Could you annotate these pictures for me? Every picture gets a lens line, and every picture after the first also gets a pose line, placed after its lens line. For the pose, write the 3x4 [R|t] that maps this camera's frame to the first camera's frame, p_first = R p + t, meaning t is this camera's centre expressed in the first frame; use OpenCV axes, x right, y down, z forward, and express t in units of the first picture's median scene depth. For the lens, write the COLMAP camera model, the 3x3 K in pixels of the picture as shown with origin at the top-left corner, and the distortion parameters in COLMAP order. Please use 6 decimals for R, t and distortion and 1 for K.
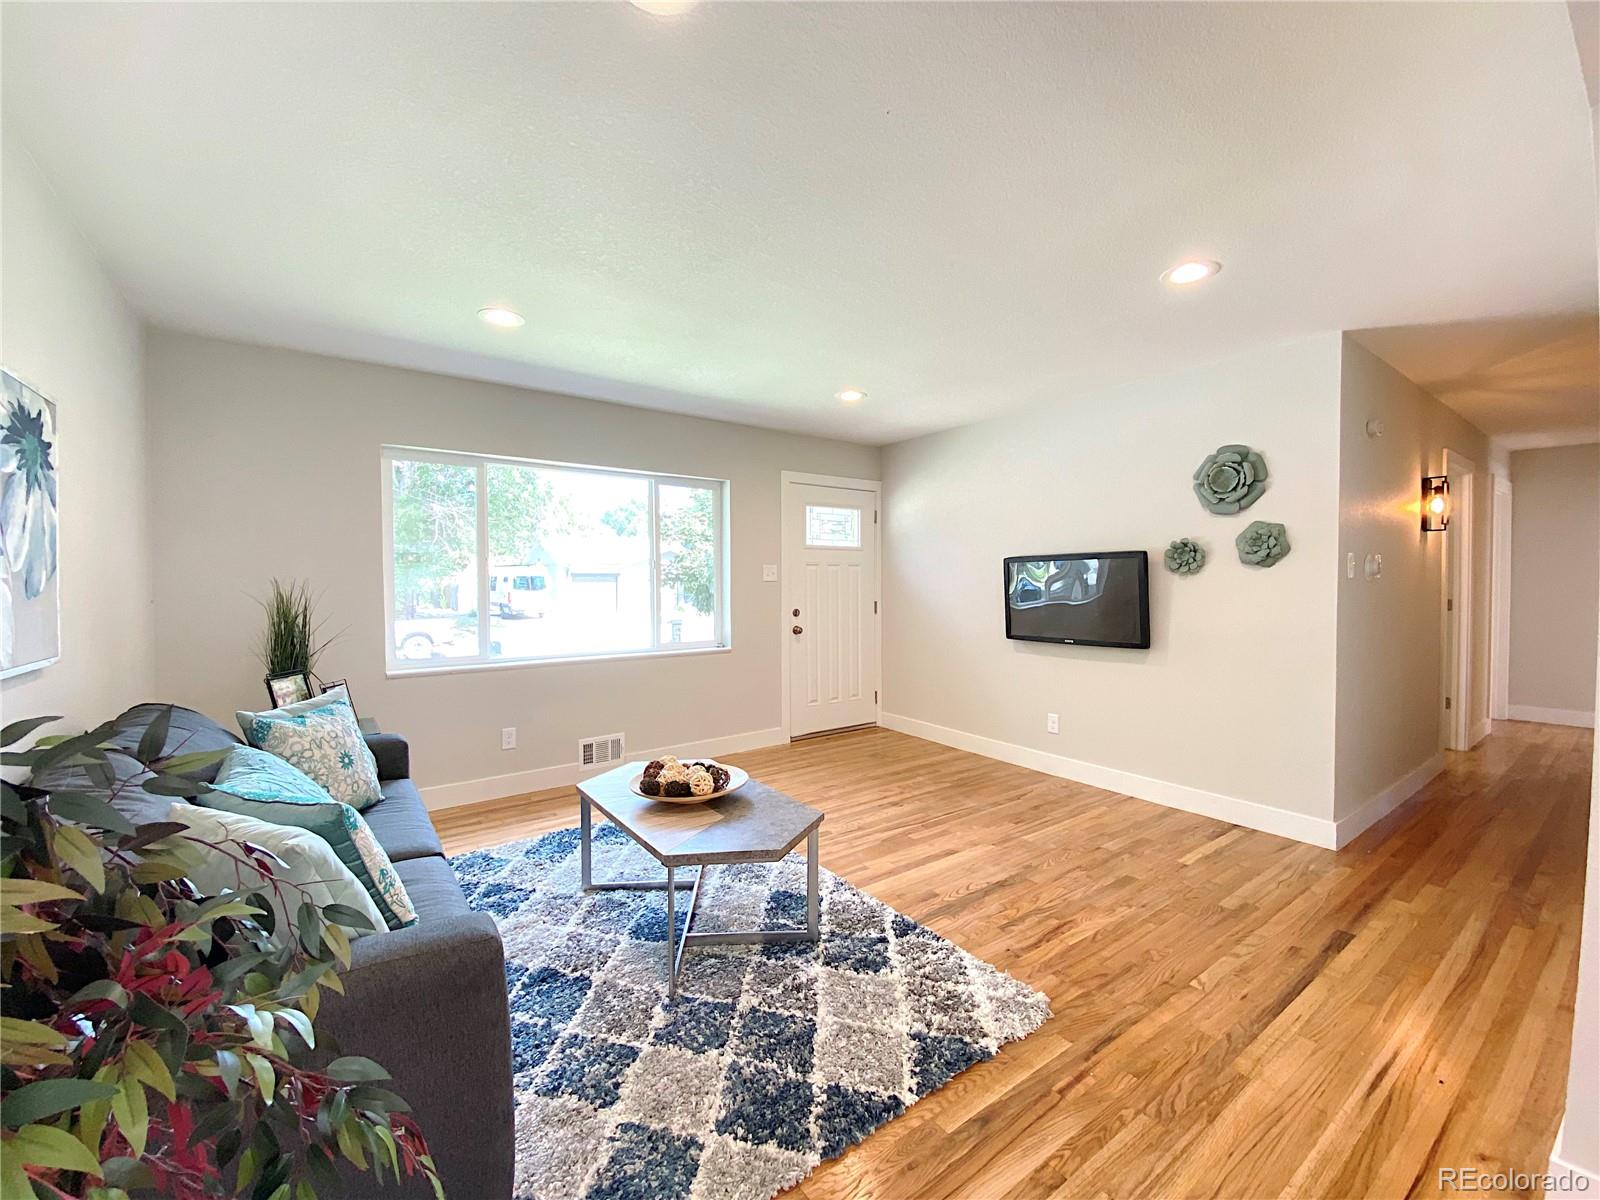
lens RADIAL K [[648.6, 0, 798.4], [0, 648.6, 599.4], [0, 0, 1]] dist [0.045840, -0.032257]
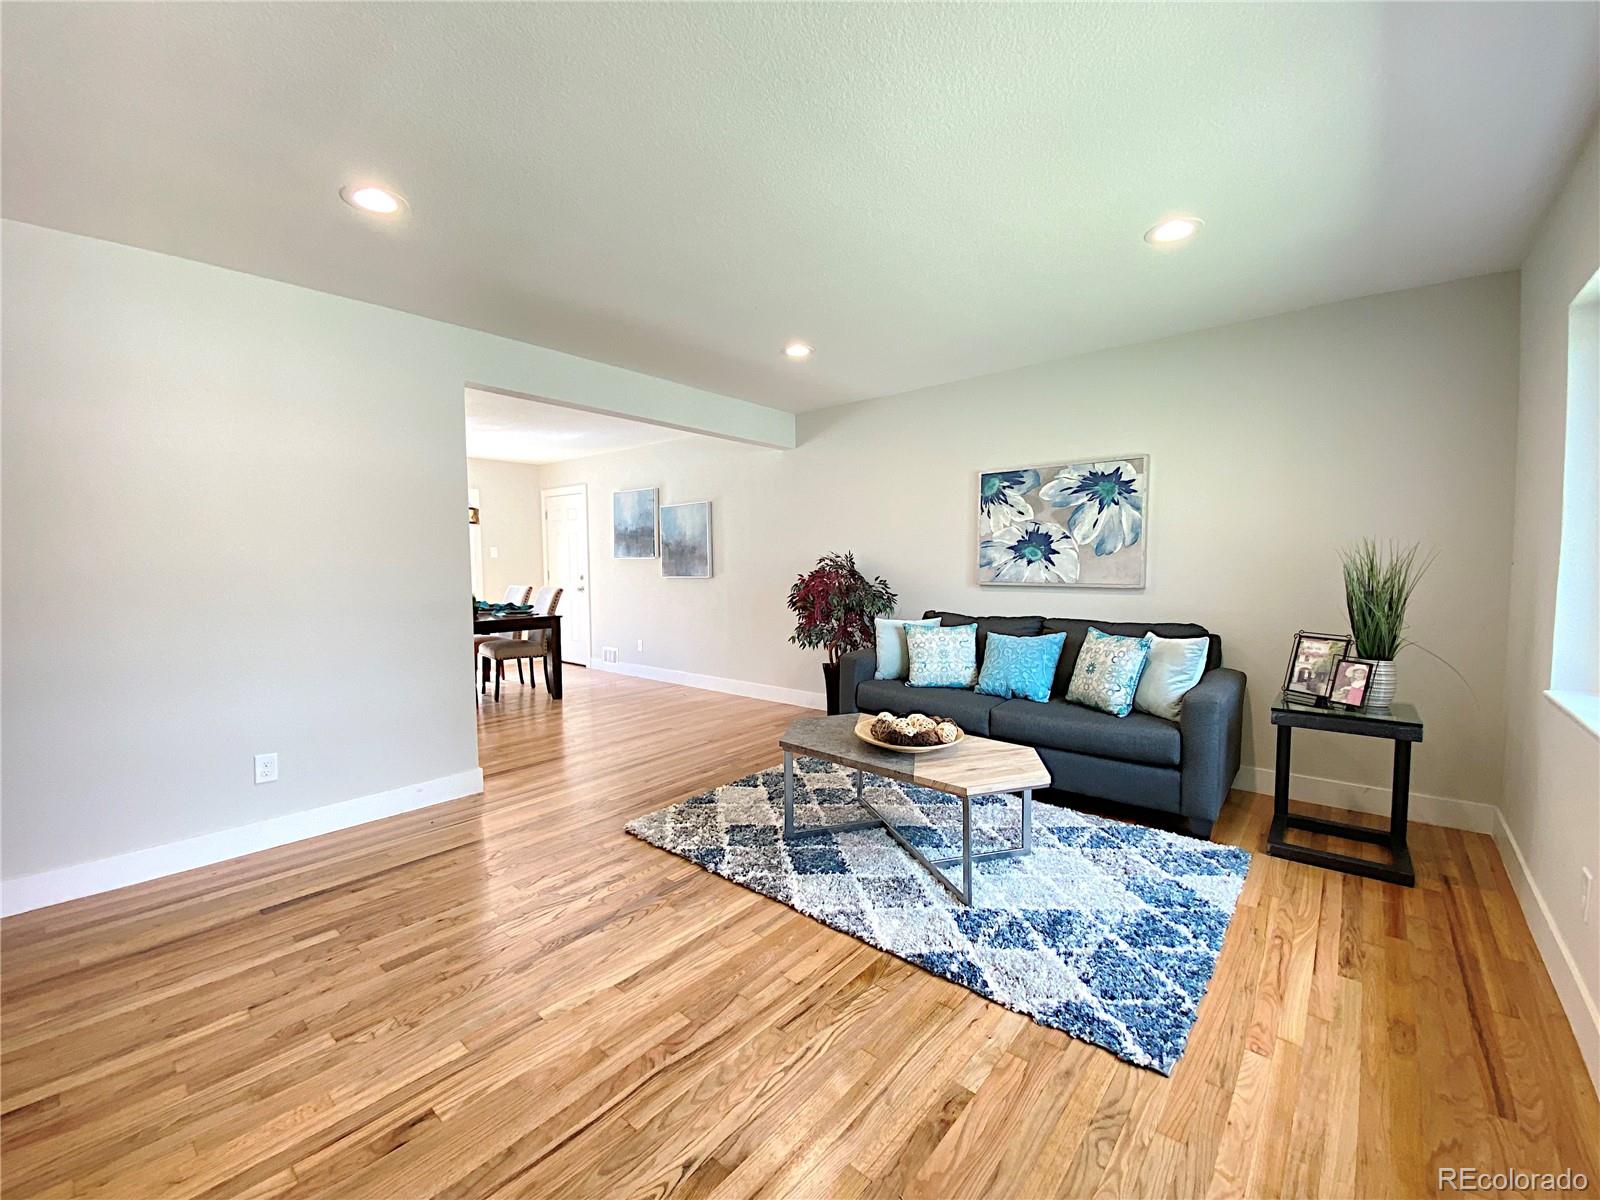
lens RADIAL K [[648.6, 0, 798.4], [0, 648.6, 599.4], [0, 0, 1]] dist [0.045840, -0.032257]
pose [[-0.971359, 0.026536, -0.236131, 0.266295], [0.005503, 0.995991, 0.089288, -0.040485], [0.237553, 0.085431, -0.967610, 2.031076]]
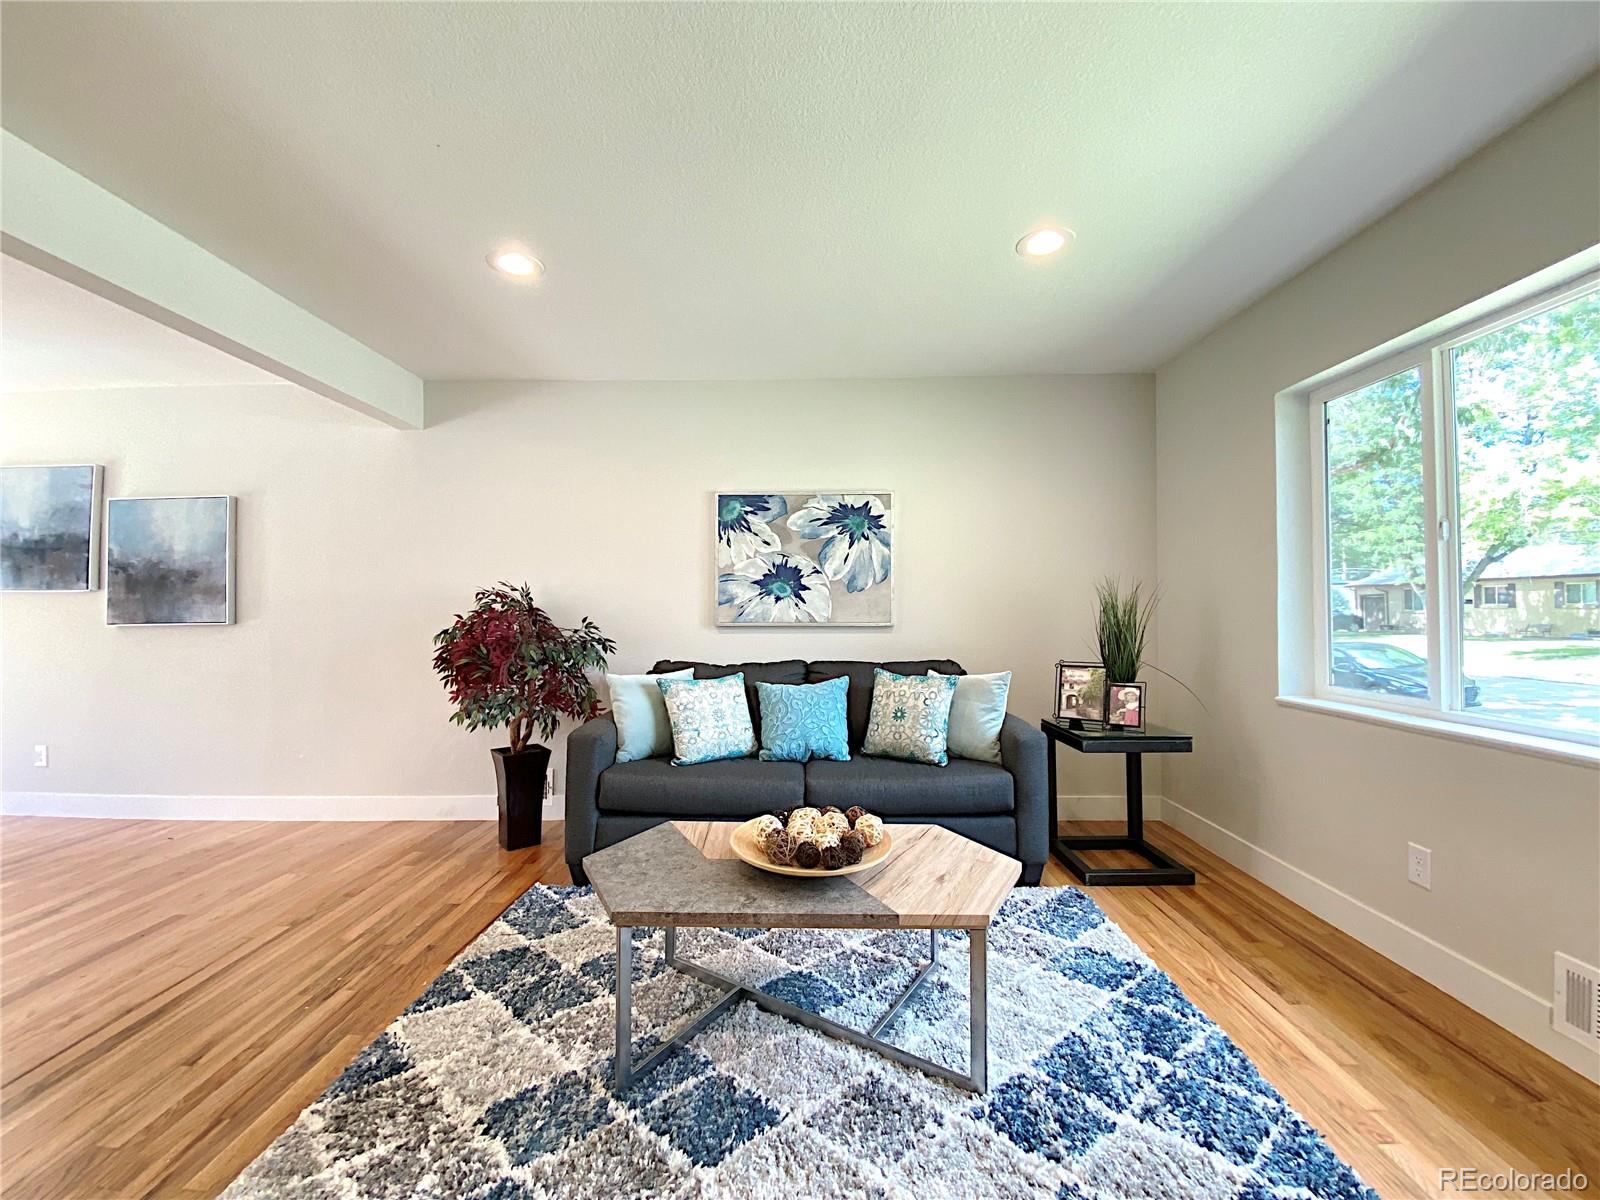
lens RADIAL K [[642.1, 0, 800.0], [0, 642.1, 600.0], [0, 0, 1]] dist [0.058205, -0.044493]
pose [[-0.588909, -0.004905, -0.808185, 0.430913], [-0.017035, 0.999835, 0.006345, 0.008664], [0.808020, 0.017504, -0.588895, 1.438489]]
